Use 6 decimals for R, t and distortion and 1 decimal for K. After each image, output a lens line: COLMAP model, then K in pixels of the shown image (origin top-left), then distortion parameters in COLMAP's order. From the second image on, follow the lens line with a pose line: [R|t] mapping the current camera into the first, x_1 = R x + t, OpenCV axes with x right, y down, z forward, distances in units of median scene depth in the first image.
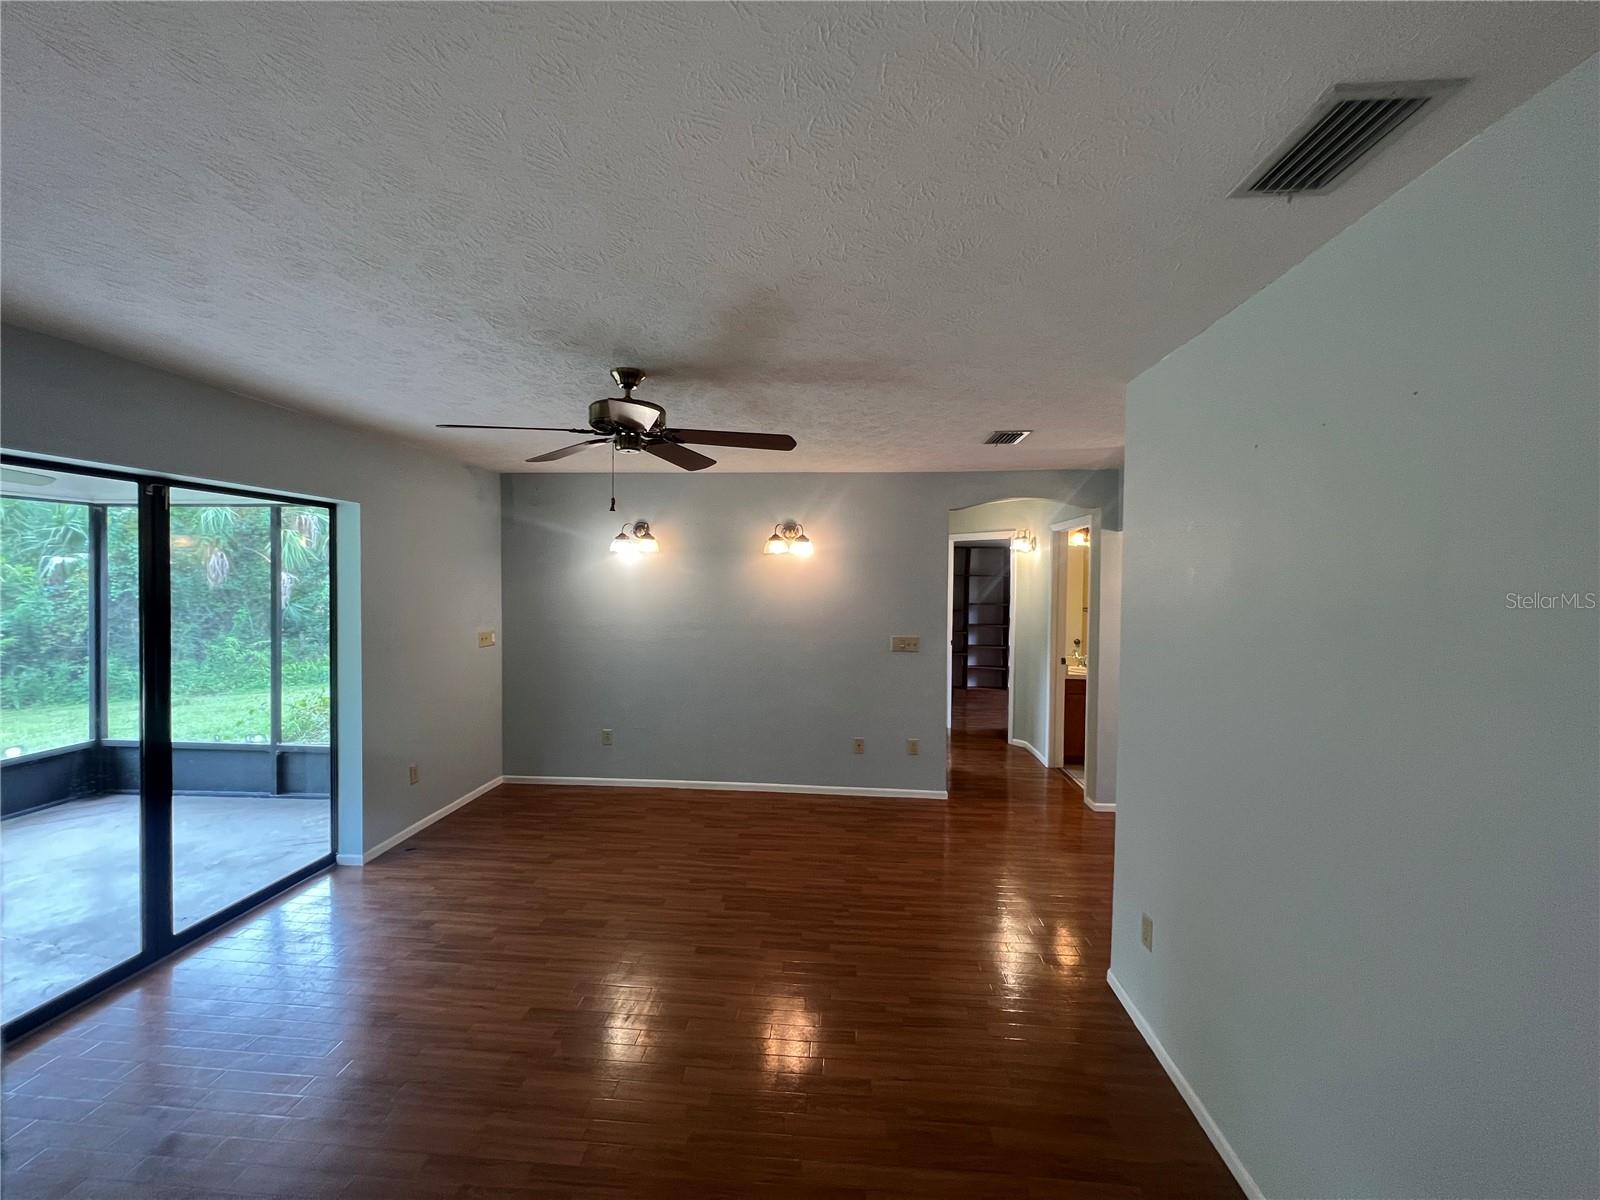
lens RADIAL K [[639.0, 0, 799.7], [0, 639.0, 594.2], [0, 0, 1]] dist [-0.002625, 0.000553]
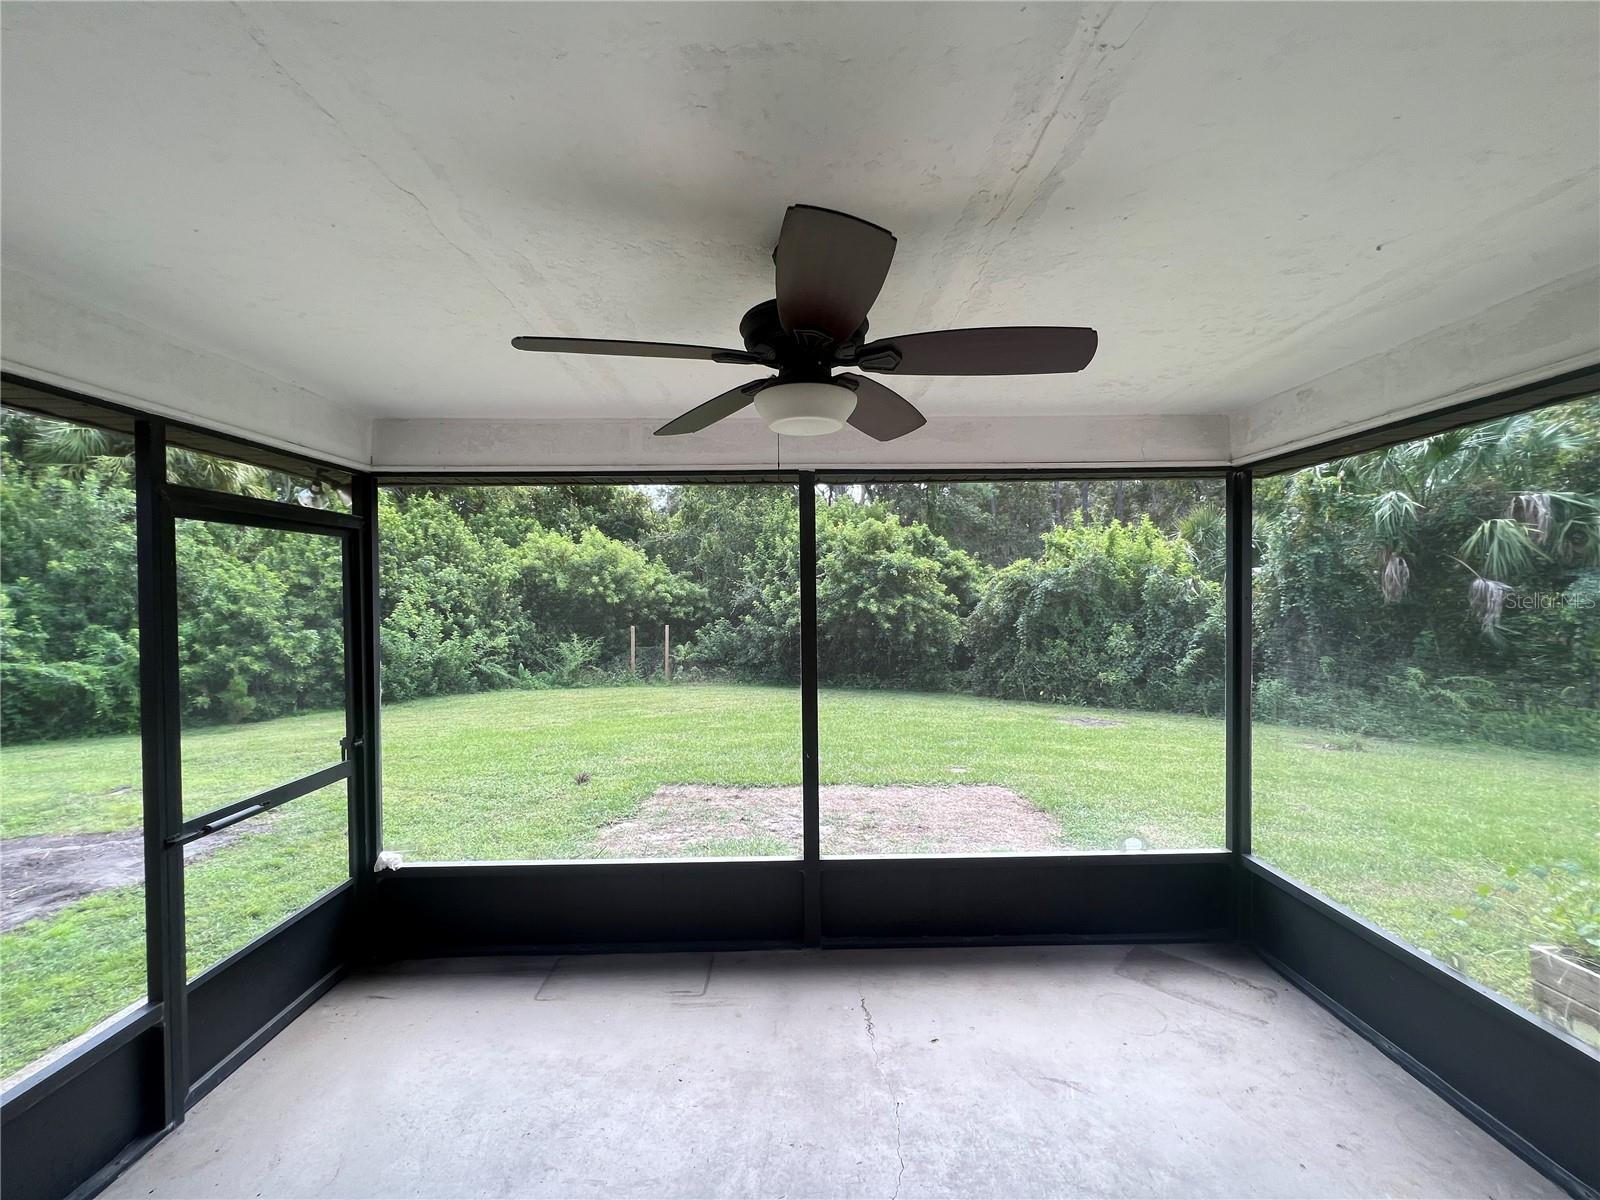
lens RADIAL K [[639.0, 0, 799.7], [0, 639.0, 594.2], [0, 0, 1]] dist [-0.002625, 0.000553]
pose [[0.093429, -0.010413, -0.995572, -0.564203], [-0.011220, 0.999871, -0.011511, -0.010262], [0.995563, 0.012246, 0.093300, 0.556644]]
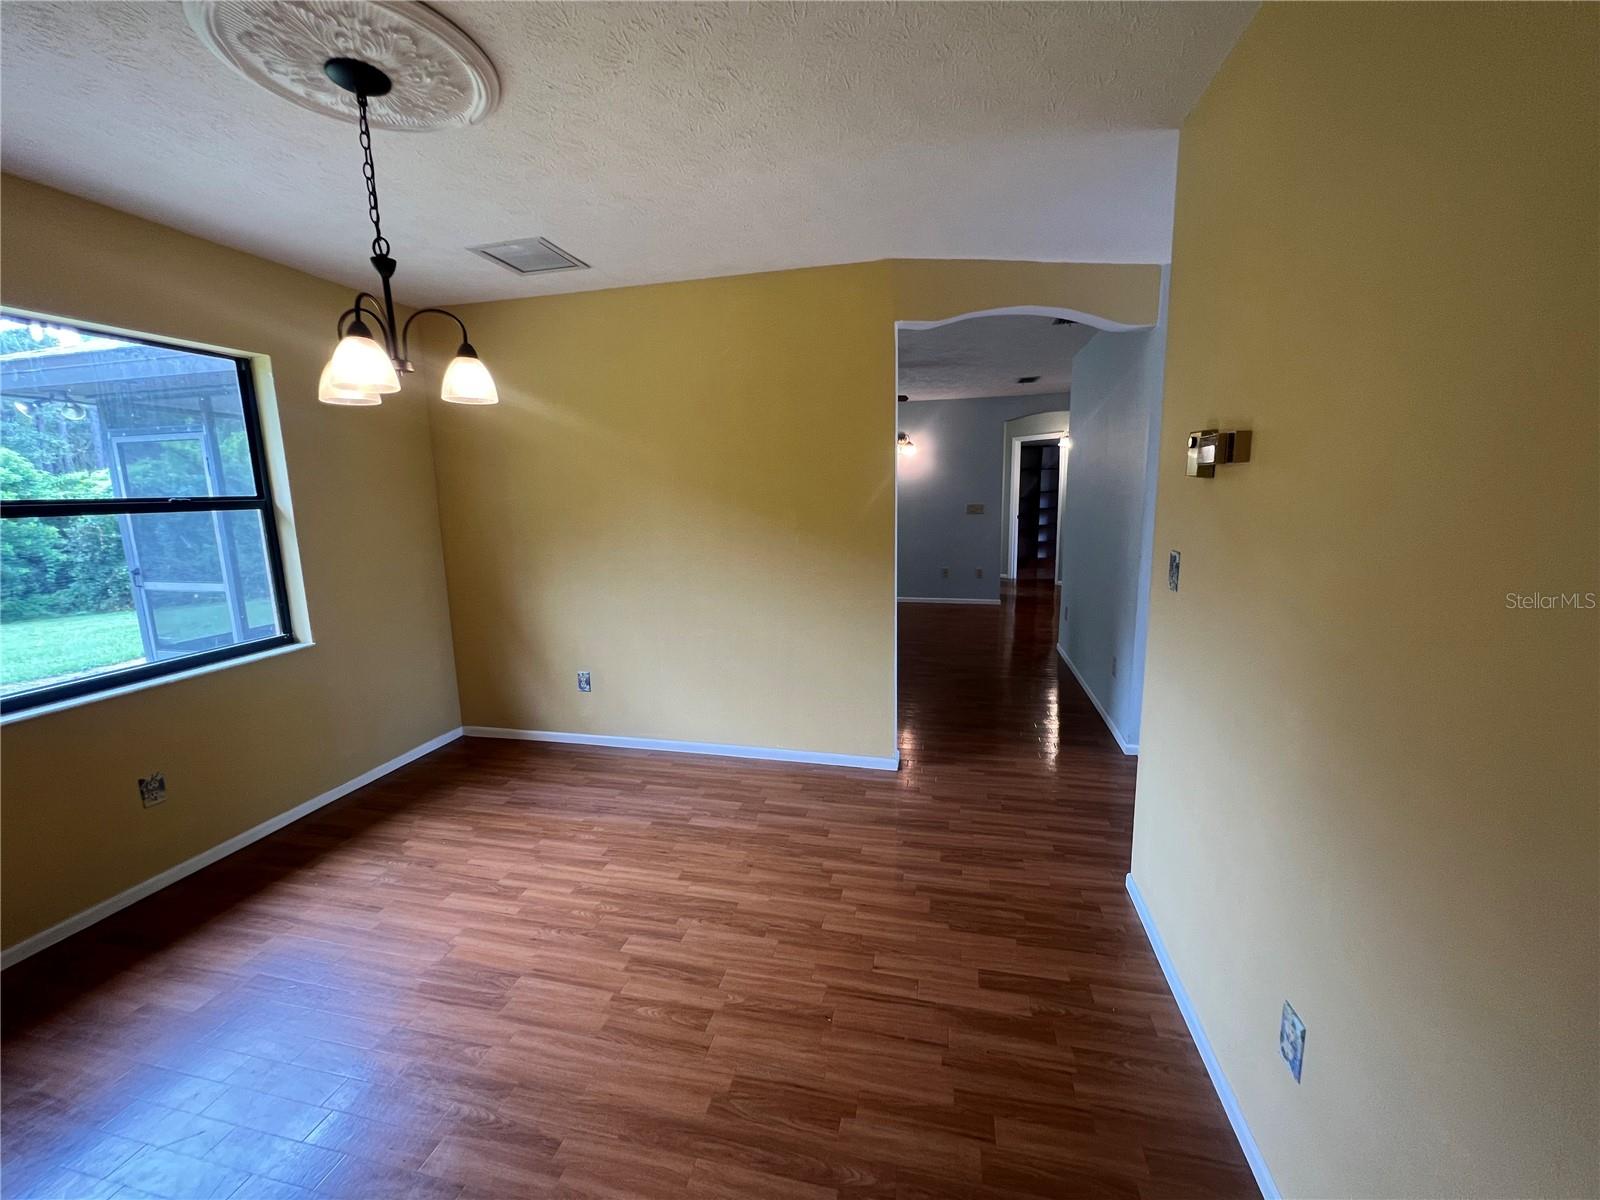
lens RADIAL K [[639.0, 0, 799.7], [0, 639.0, 594.2], [0, 0, 1]] dist [-0.002625, 0.000553]
pose [[0.987712, -0.004683, -0.156214, -0.018687], [0.025878, 0.990654, 0.133925, 0.064848], [0.154126, -0.136322, 0.978602, -0.664585]]
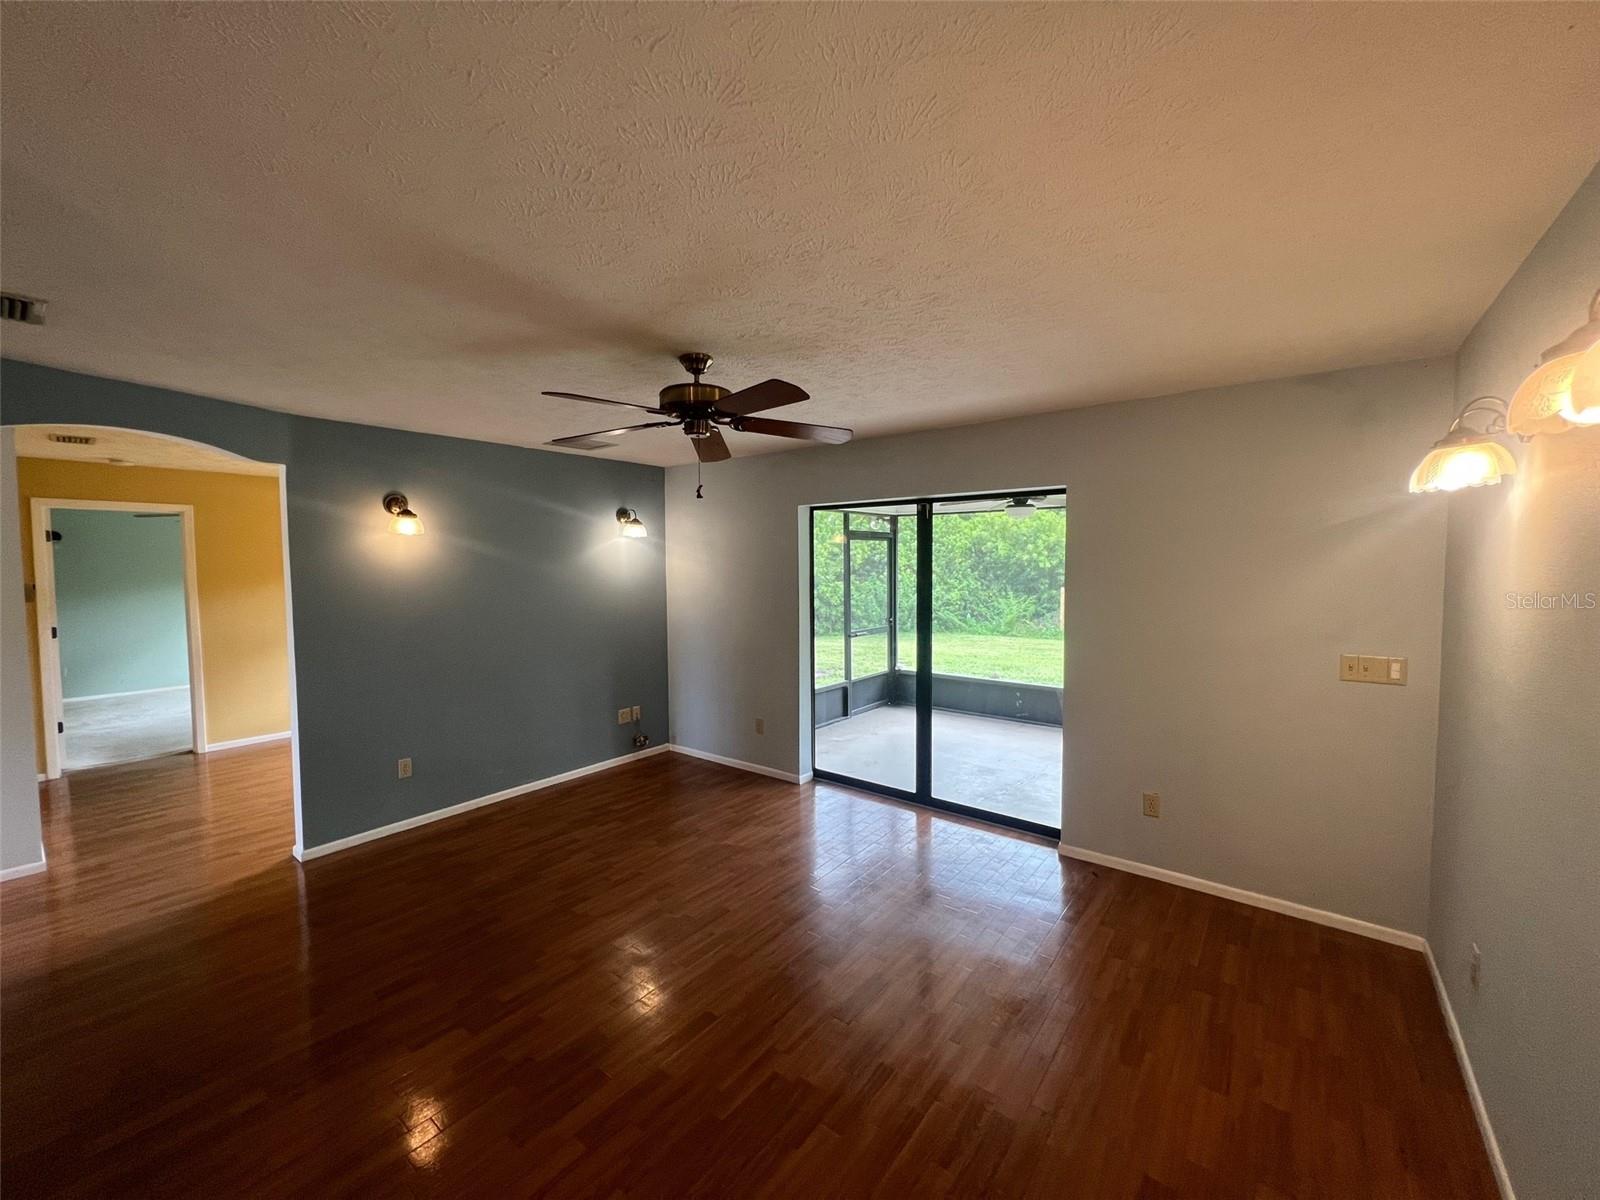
lens RADIAL K [[639.0, 0, 799.7], [0, 639.0, 594.2], [0, 0, 1]] dist [-0.002625, 0.000553]
pose [[-0.557014, 0.035166, -0.829758, 0.257911], [-0.021355, 0.998166, 0.056639, -0.018178], [0.830228, 0.049268, -0.555242, 0.898189]]
